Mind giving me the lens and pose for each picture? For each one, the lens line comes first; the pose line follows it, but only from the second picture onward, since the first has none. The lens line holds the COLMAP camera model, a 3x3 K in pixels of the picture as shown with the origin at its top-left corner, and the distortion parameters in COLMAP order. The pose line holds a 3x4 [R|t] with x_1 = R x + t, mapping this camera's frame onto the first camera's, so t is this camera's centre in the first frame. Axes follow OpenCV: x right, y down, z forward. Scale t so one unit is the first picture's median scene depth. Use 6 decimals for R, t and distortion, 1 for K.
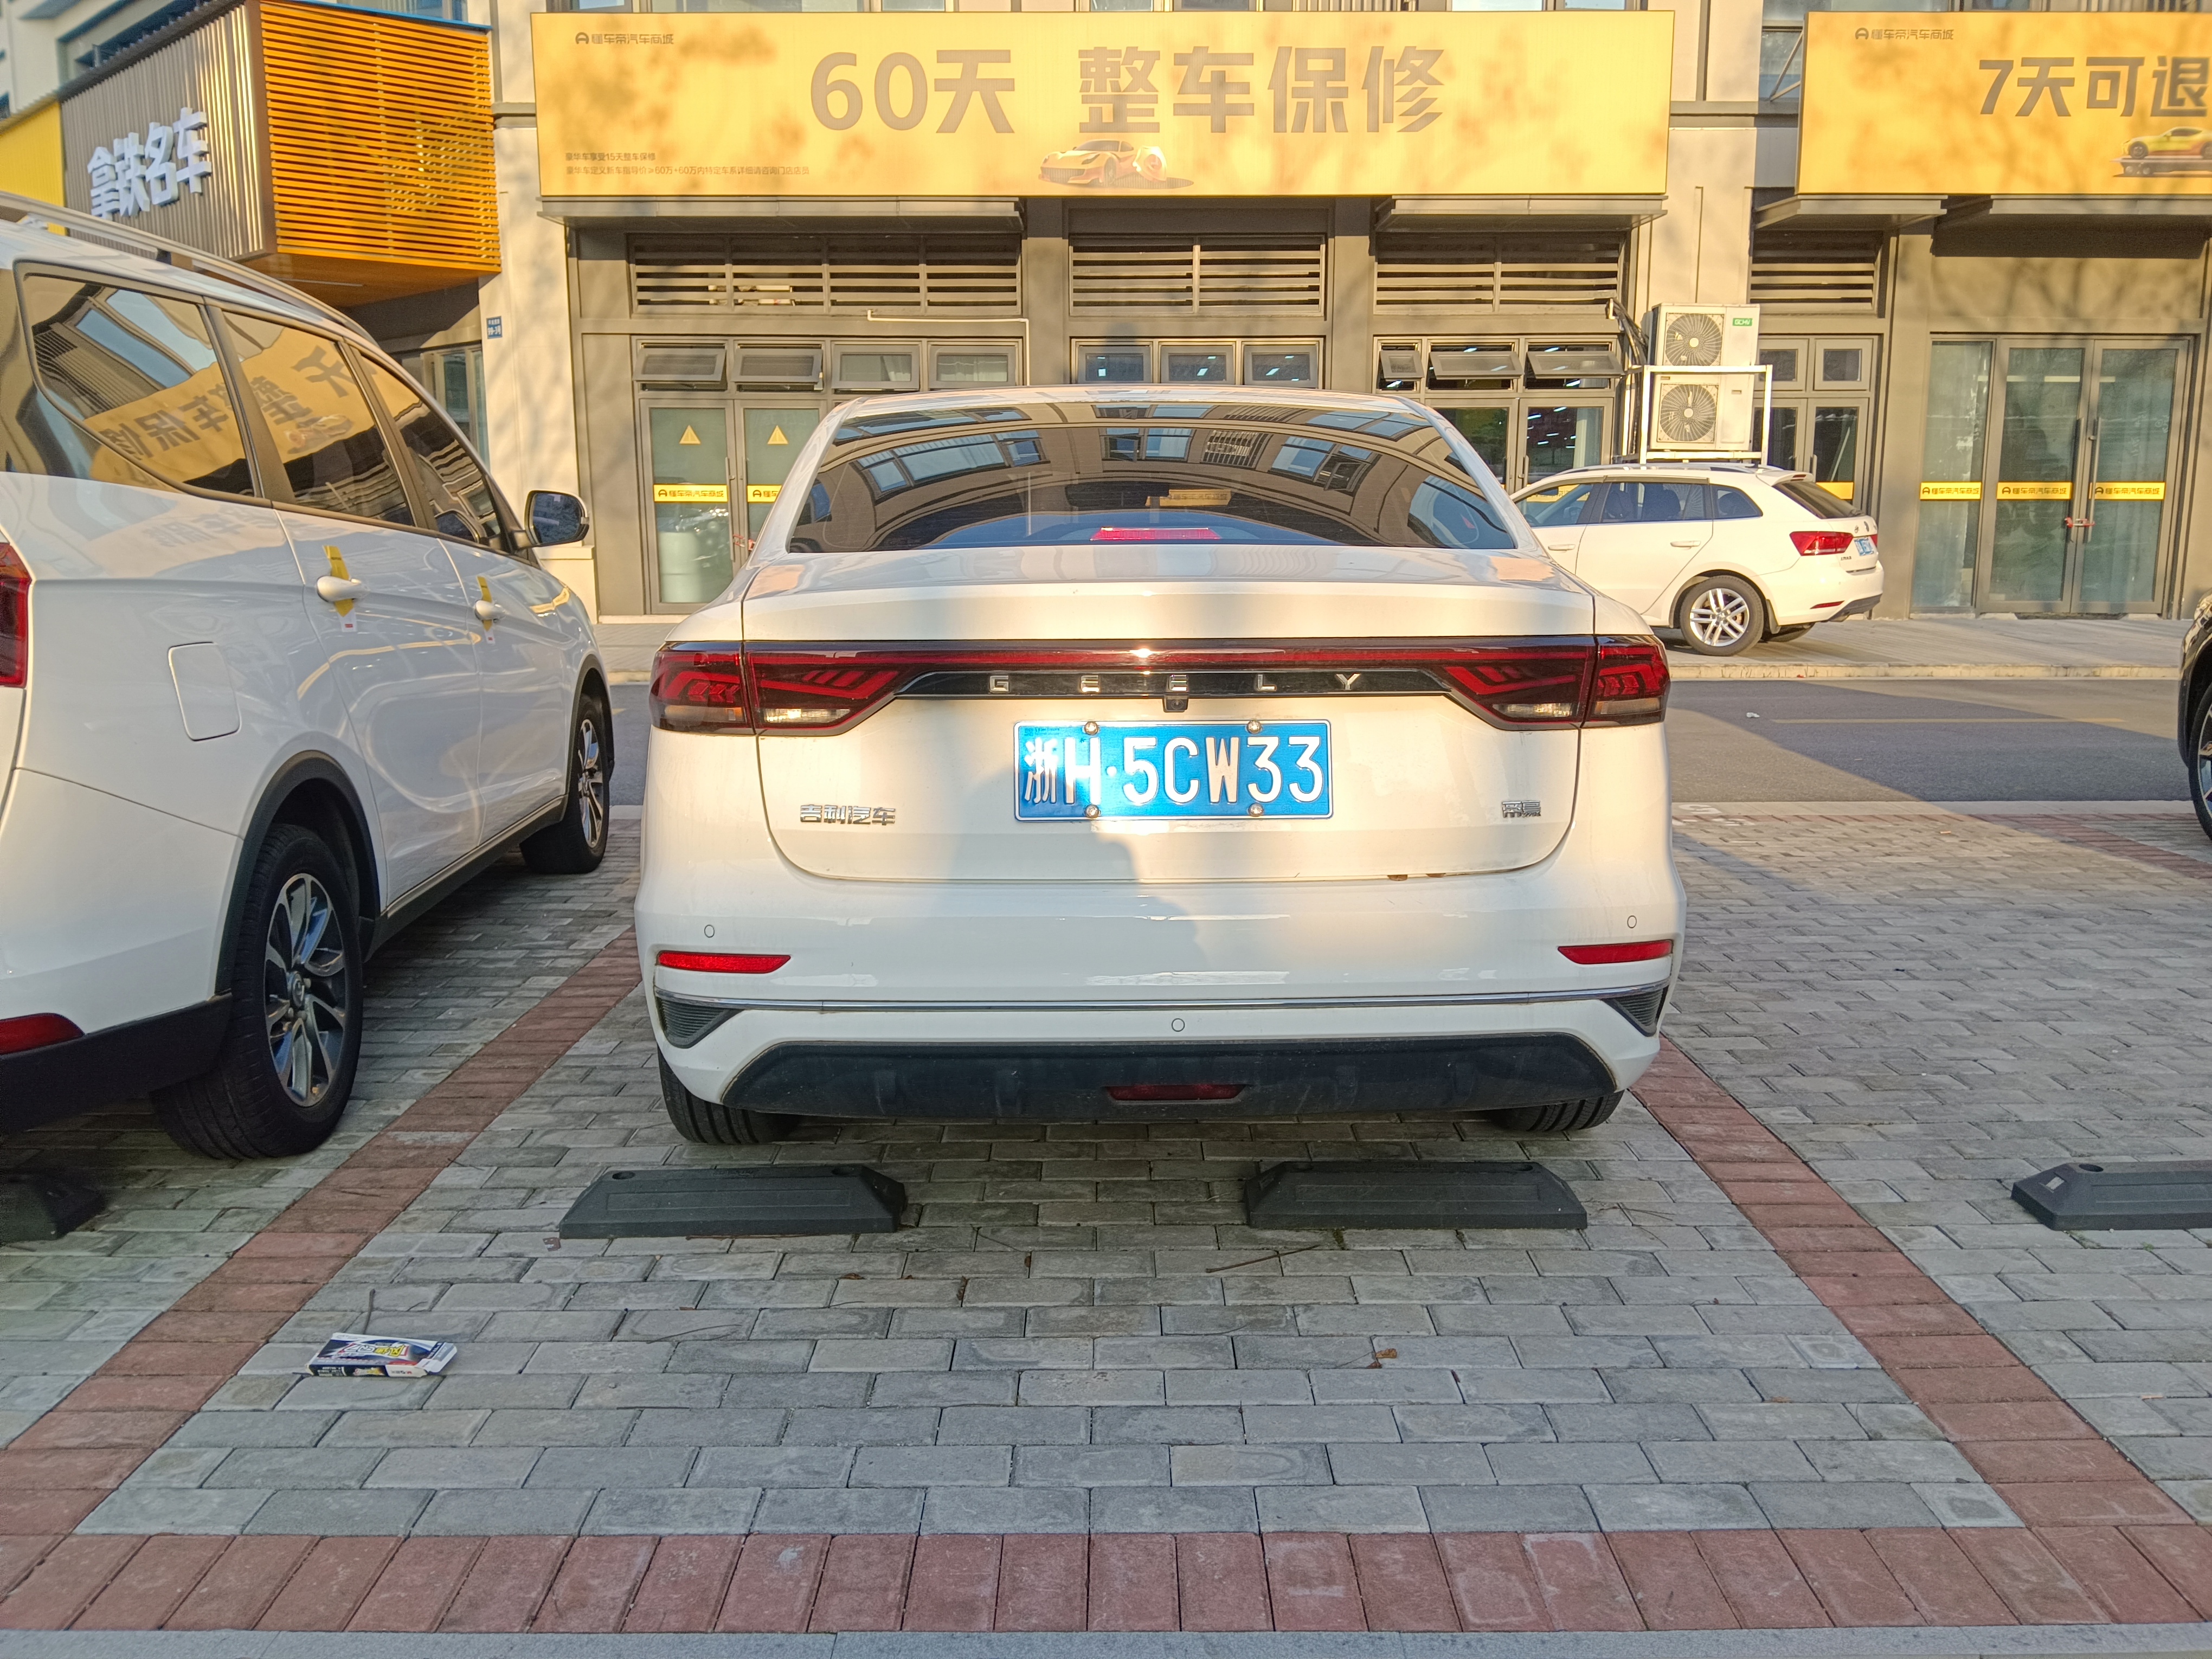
lens RADIAL K [[1727.7, 0, 1106.0], [0, 1727.7, 829.5], [0, 0, 1]] dist [0.056163, -0.104872]
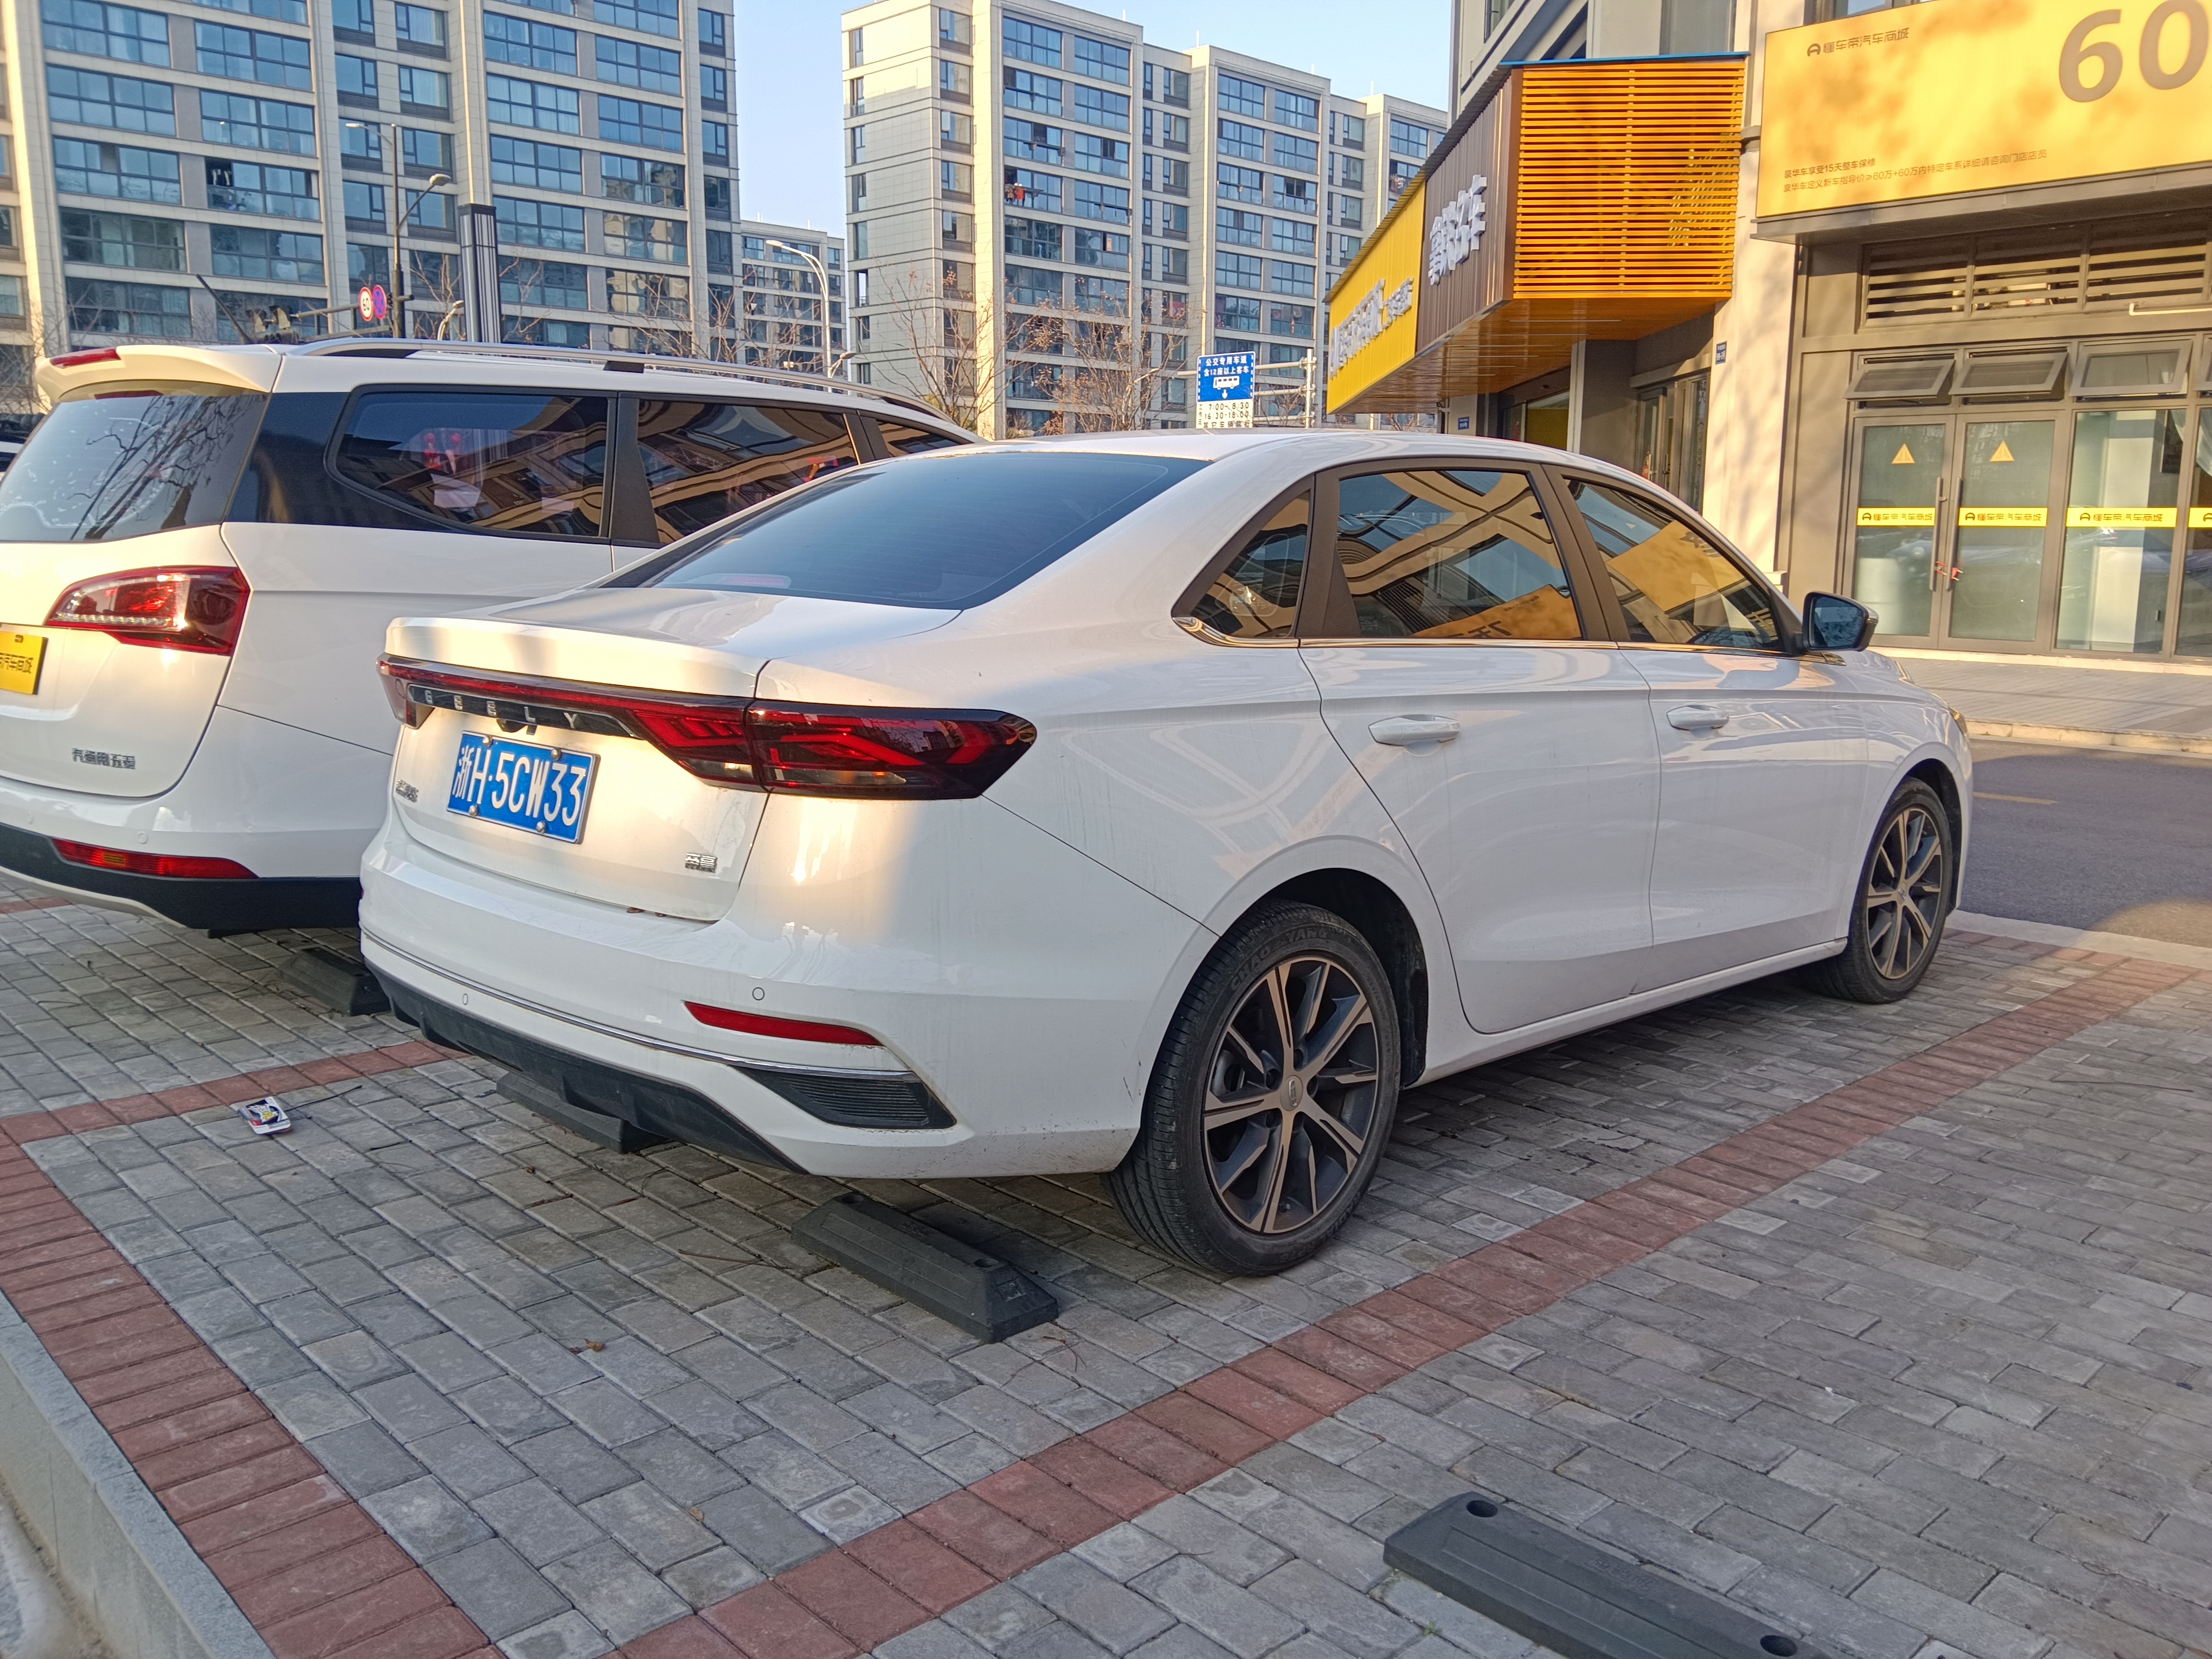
lens RADIAL K [[1735.1, 0, 1103.4], [0, 1735.1, 823.6], [0, 0, 1]] dist [0.049224, -0.096369]
pose [[0.690204, 0.126223, -0.712521, 0.878430], [-0.136392, 0.989712, 0.043207, -0.085662], [0.710645, 0.067361, 0.700319, 0.352176]]
